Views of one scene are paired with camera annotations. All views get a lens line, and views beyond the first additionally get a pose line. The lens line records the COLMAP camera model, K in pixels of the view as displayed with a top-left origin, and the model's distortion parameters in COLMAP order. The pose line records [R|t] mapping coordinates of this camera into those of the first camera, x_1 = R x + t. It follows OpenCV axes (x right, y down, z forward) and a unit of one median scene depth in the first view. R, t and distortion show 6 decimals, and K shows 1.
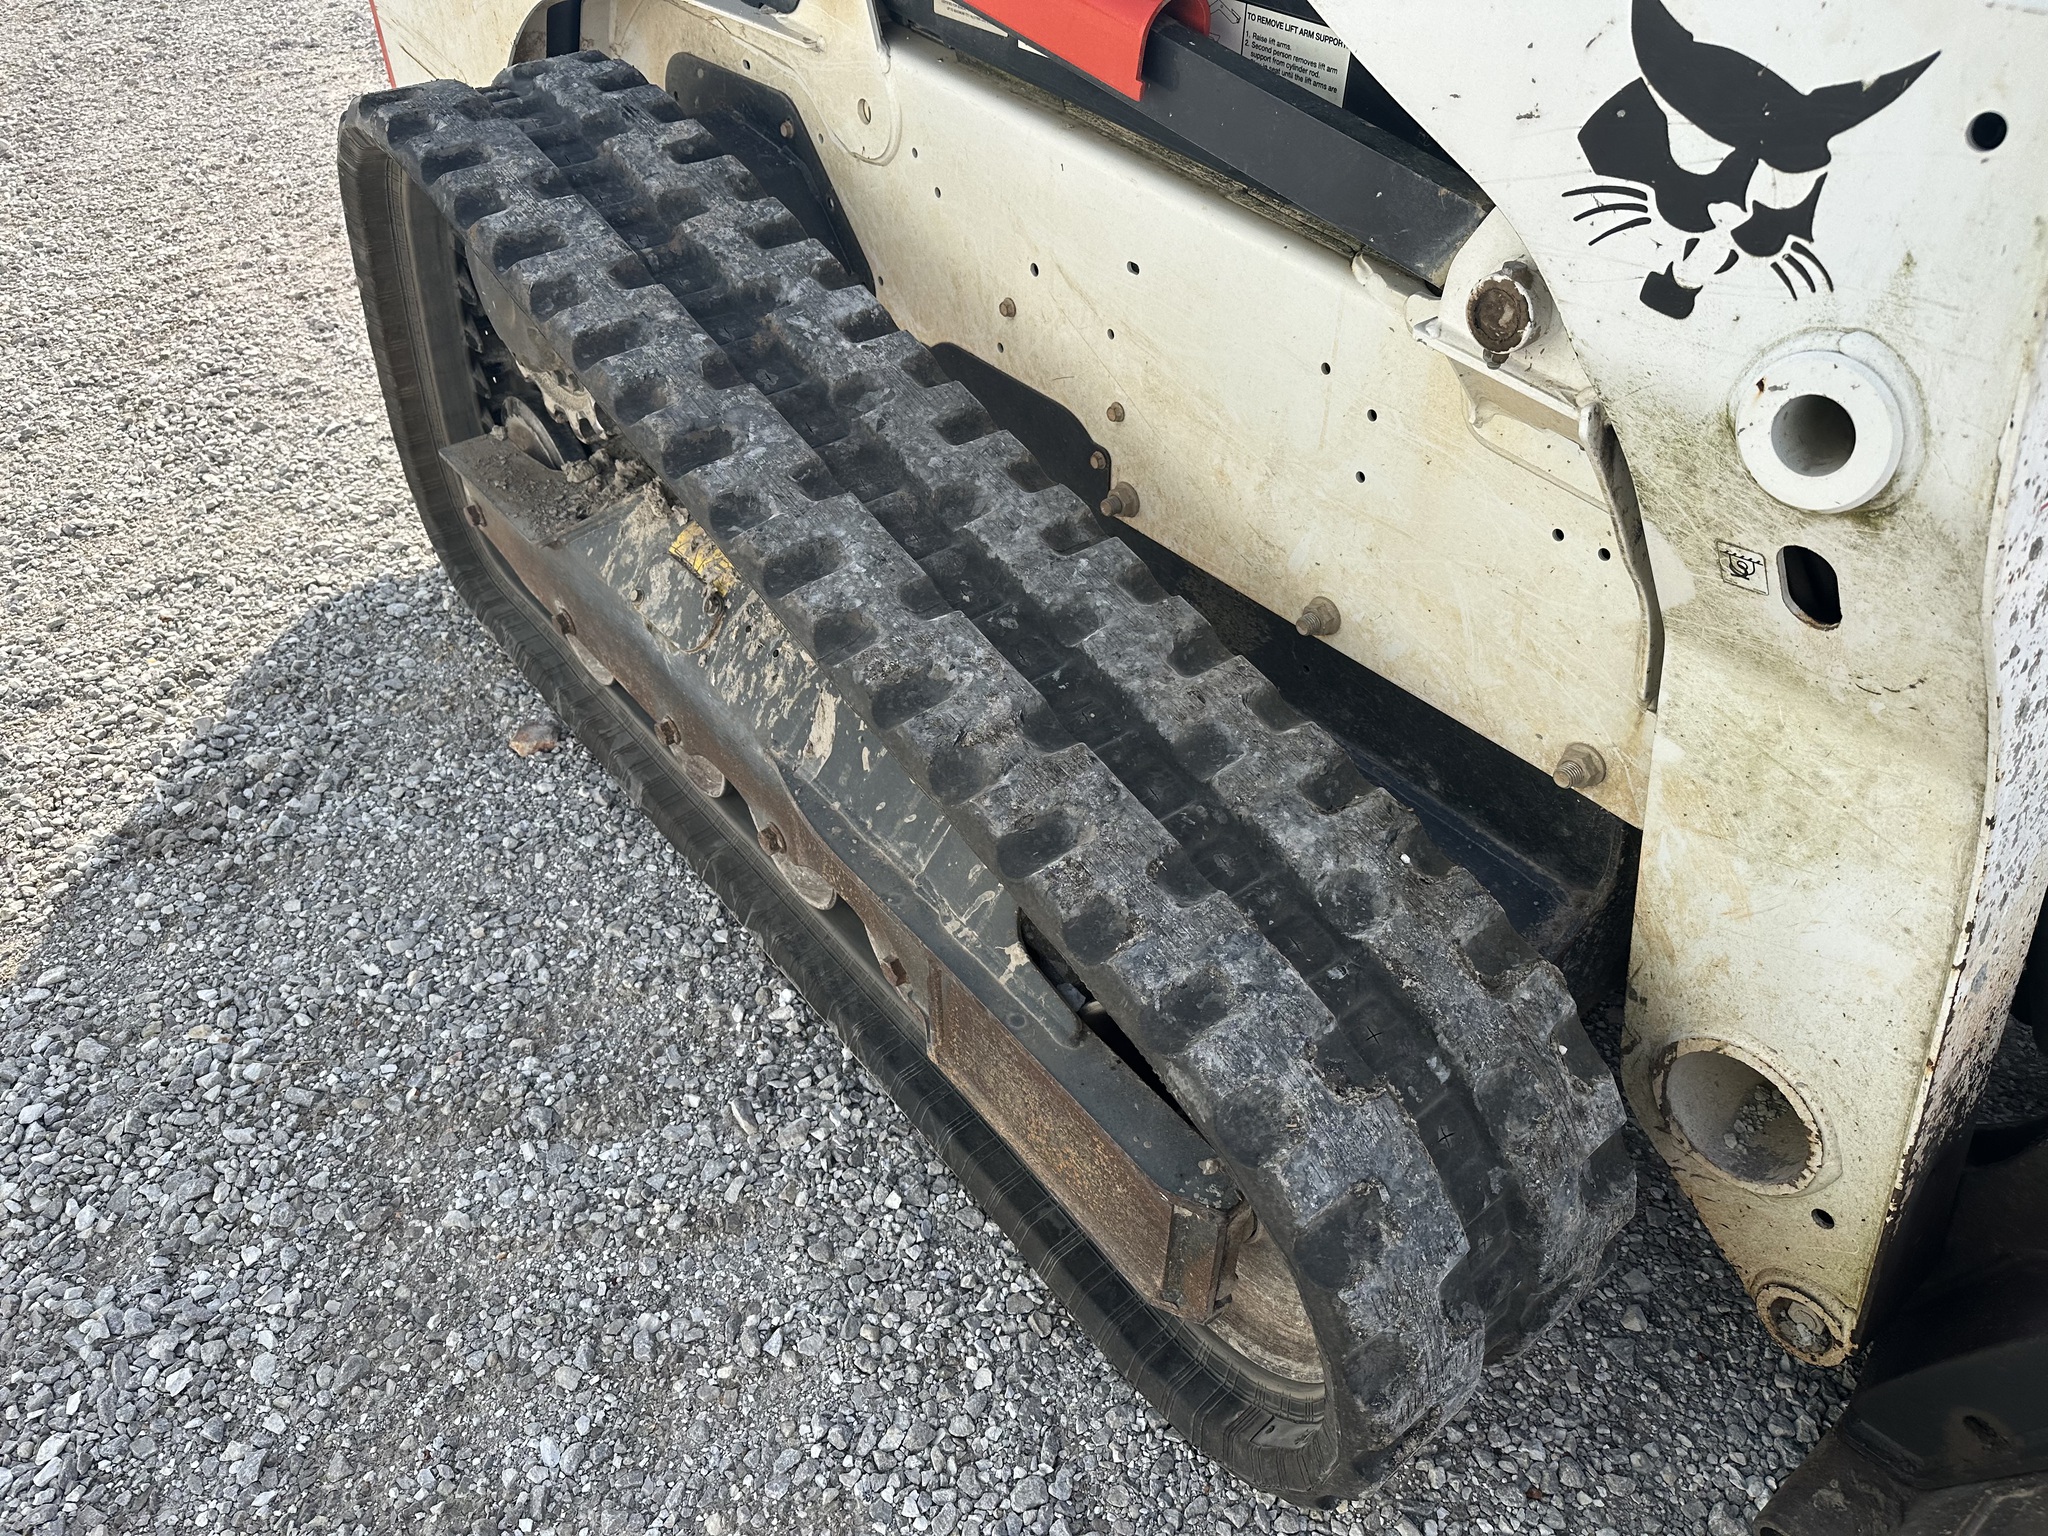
lens RADIAL K [[1462.9, 0, 965.6], [0, 1462.9, 770.3], [0, 0, 1]] dist [0.057099, -0.065836]
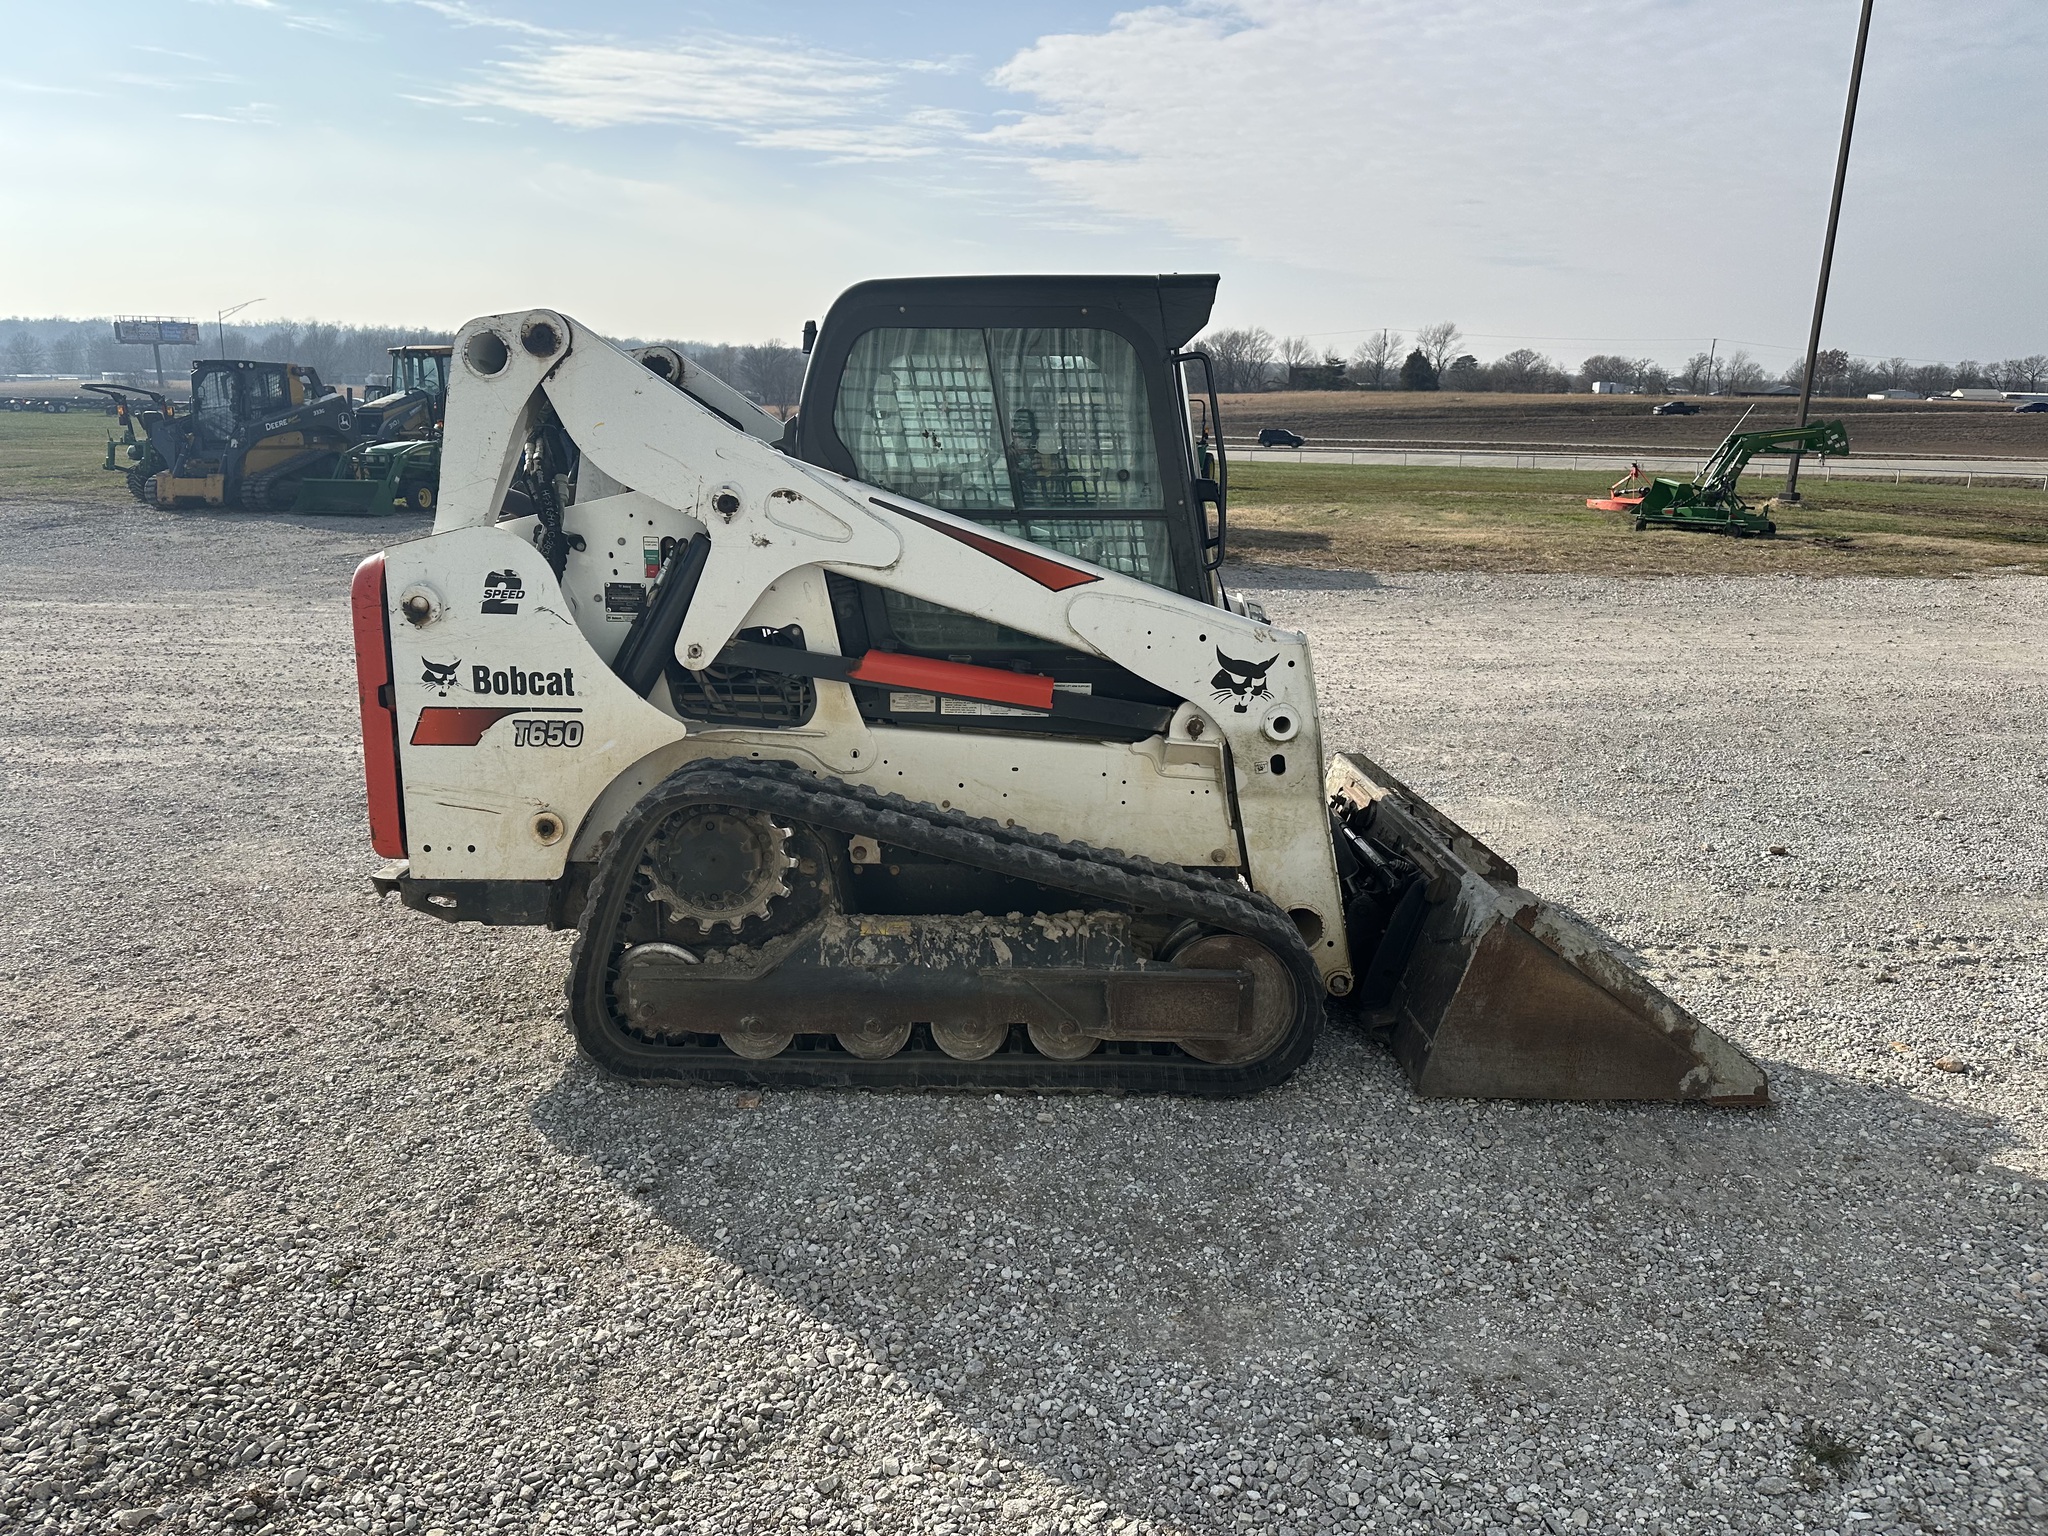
lens RADIAL K [[1419.9, 0, 1023.3], [0, 1419.9, 759.8], [0, 0, 1]] dist [0.095071, -0.142898]
pose [[0.603925, -0.151394, 0.782531, -1.959684], [0.503789, 0.833307, -0.227586, 0.271649], [-0.617634, 0.531675, 0.579525, -0.602785]]
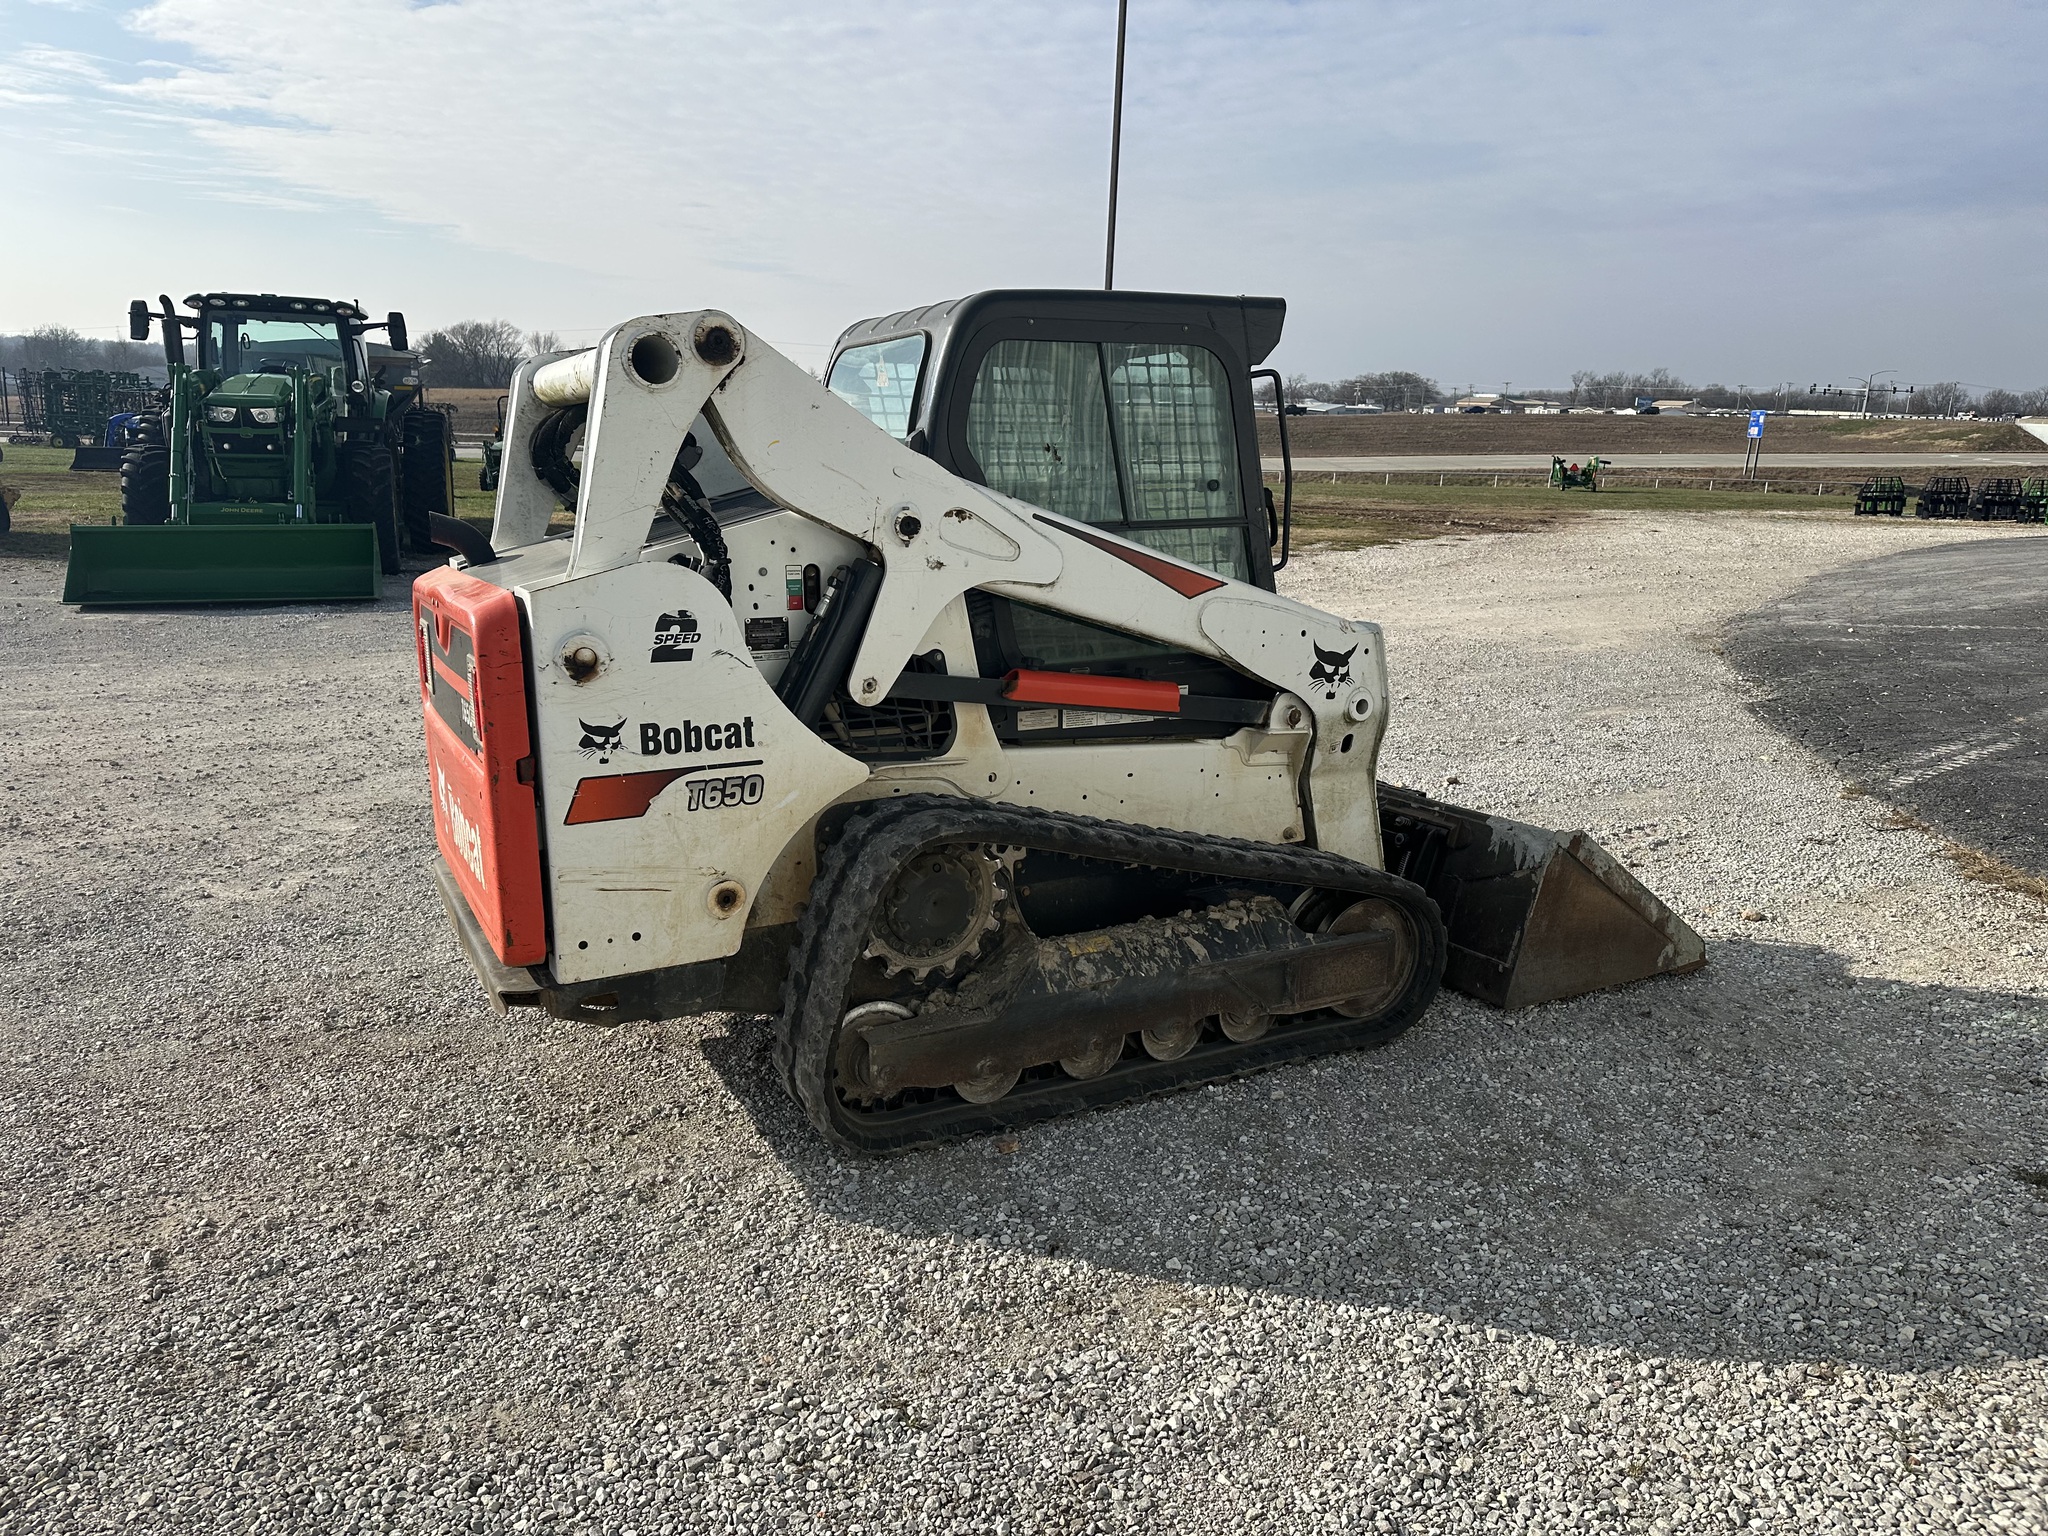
lens RADIAL K [[1423.3, 0, 1015.0], [0, 1423.3, 773.2], [0, 0, 1]] dist [0.066329, -0.086577]
pose [[0.156922, -0.204071, 0.966297, -2.558428], [0.638871, 0.767105, 0.058254, -0.628622], [-0.753139, 0.608198, 0.250750, 0.437576]]
